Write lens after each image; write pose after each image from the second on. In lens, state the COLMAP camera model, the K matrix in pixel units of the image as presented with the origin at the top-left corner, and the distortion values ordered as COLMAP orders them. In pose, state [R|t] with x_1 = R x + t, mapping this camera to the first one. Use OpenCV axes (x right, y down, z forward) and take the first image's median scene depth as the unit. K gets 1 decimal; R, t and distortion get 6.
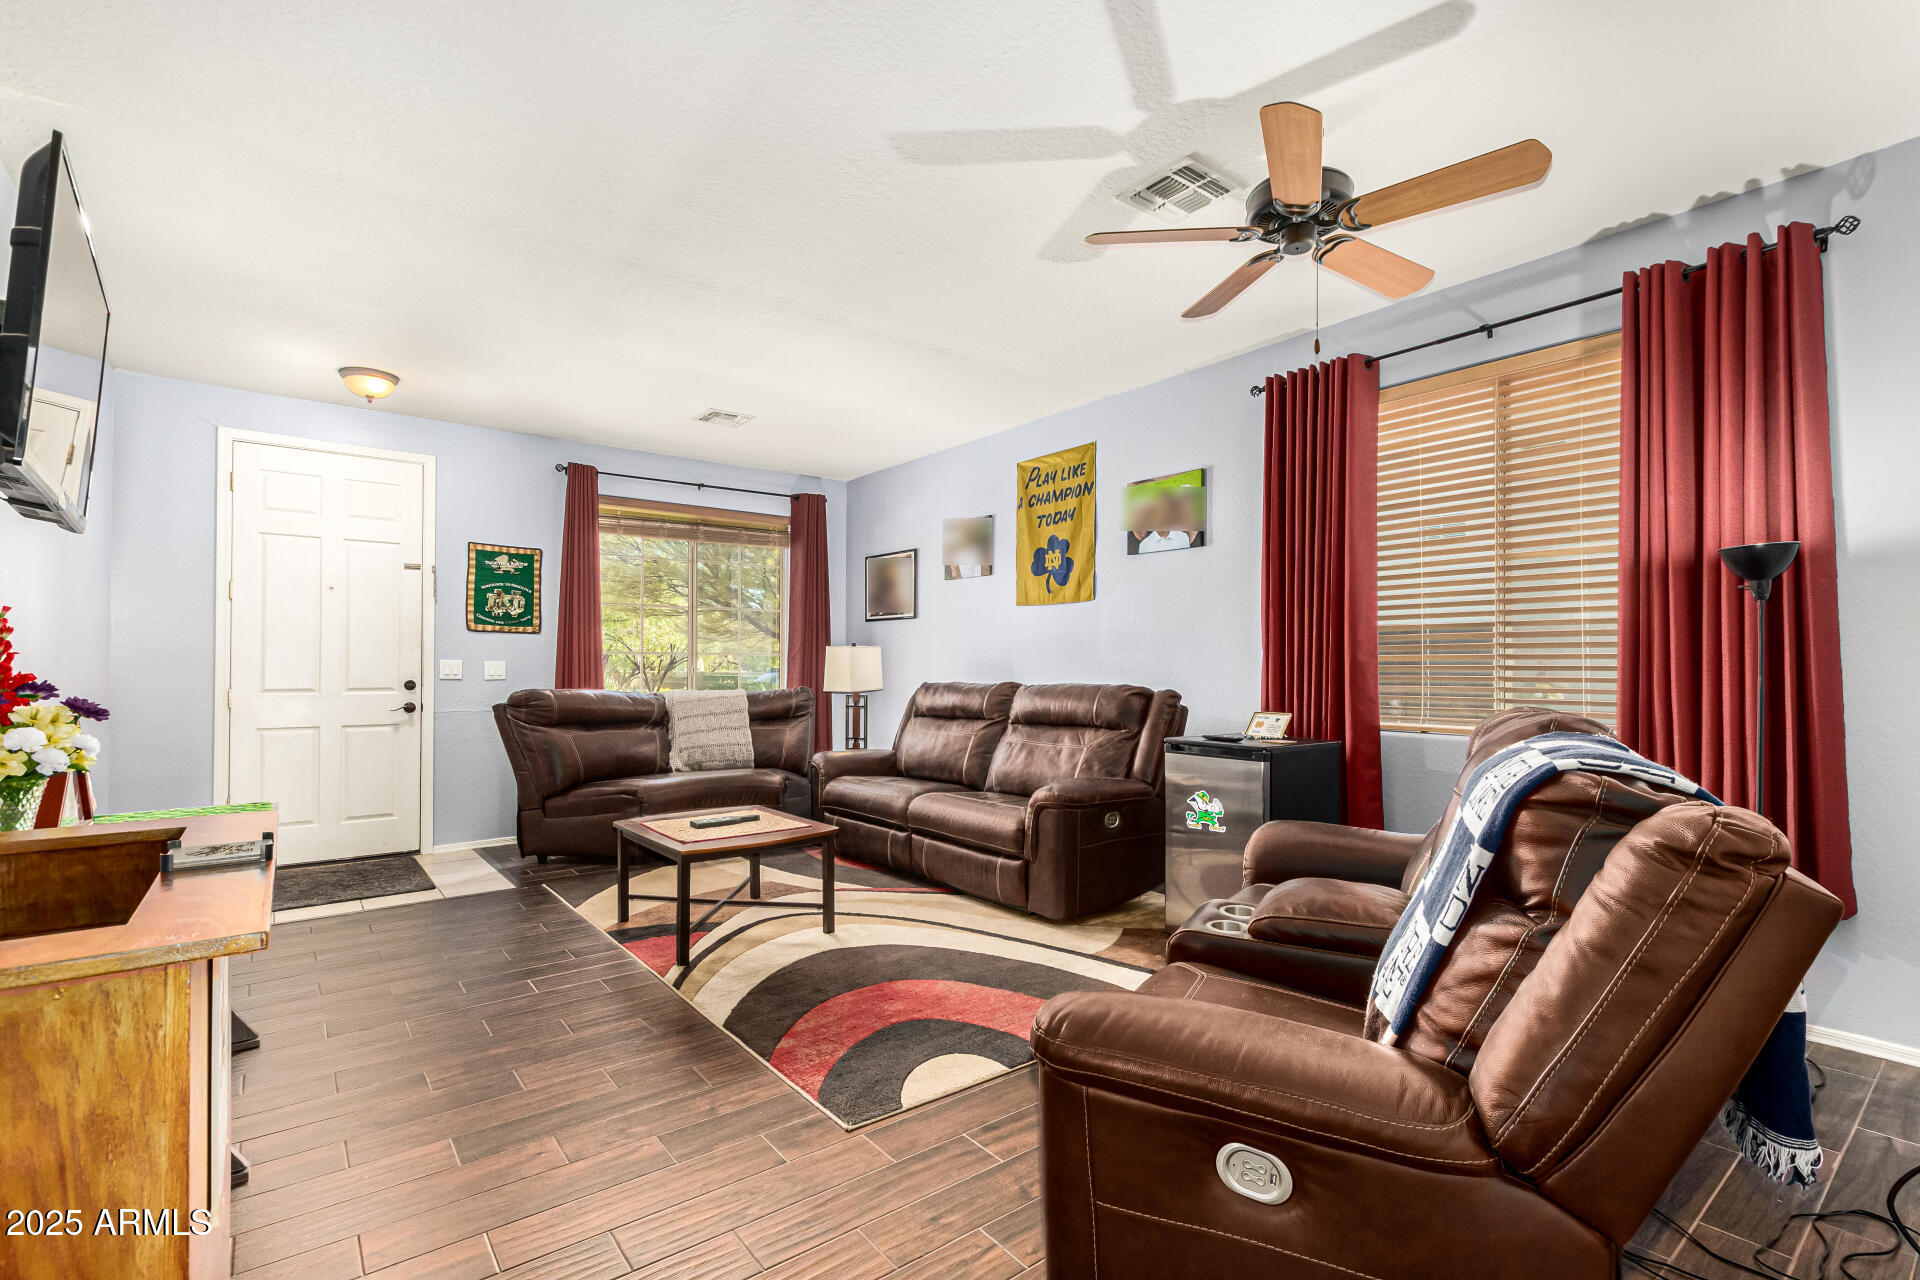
lens RADIAL K [[876.5, 0, 962.3], [0, 876.5, 659.3], [0, 0, 1]] dist [0.007373, -0.002602]
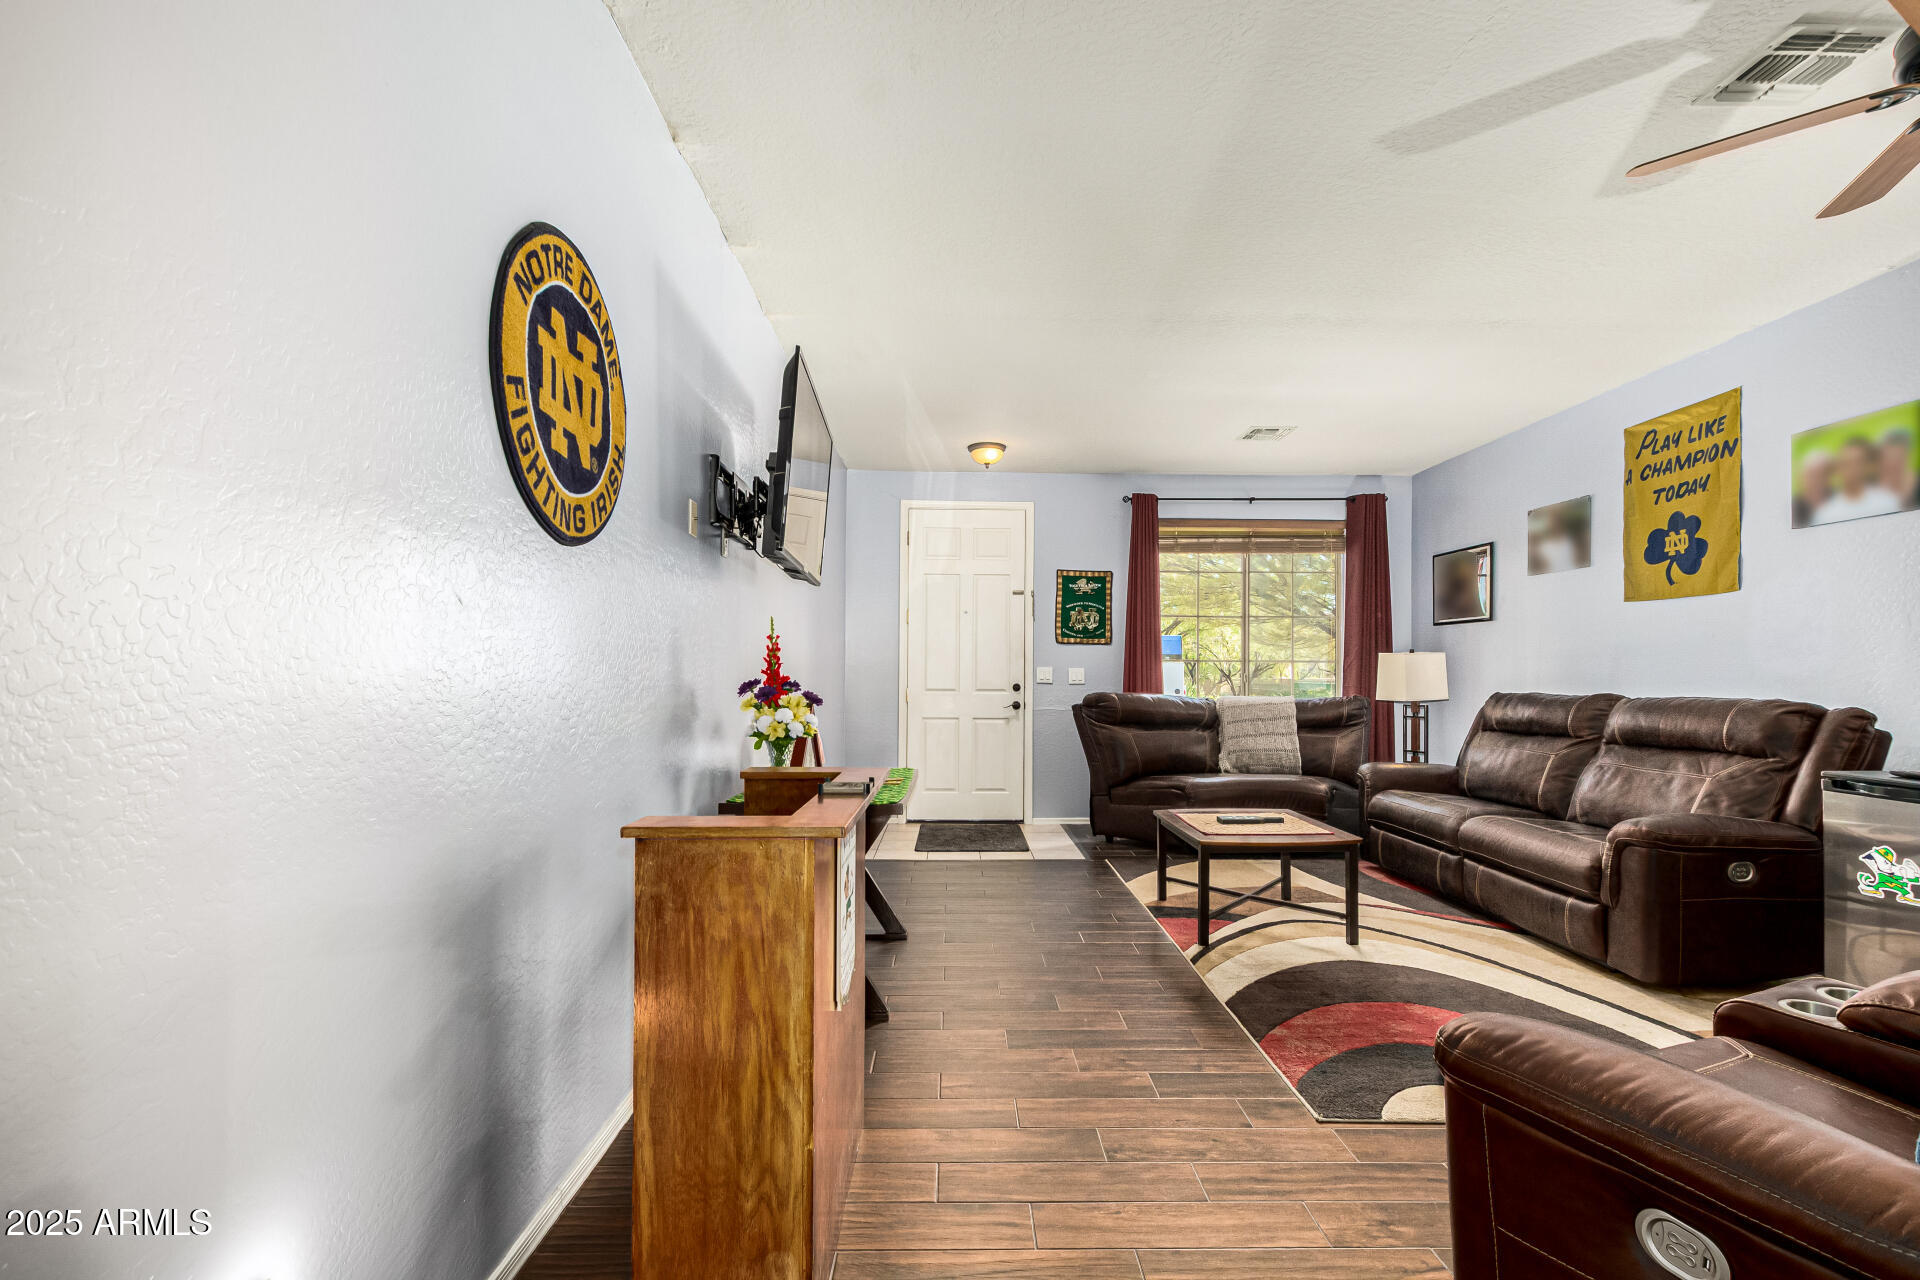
lens RADIAL K [[876.5, 0, 959.4], [0, 876.5, 660.0], [0, 0, 1]] dist [0.007373, -0.002602]
pose [[0.788794, -0.004956, -0.614637, 0.094392], [0.000609, 0.999973, -0.007283, -0.000670], [0.614657, 0.005370, 0.788776, -0.044857]]
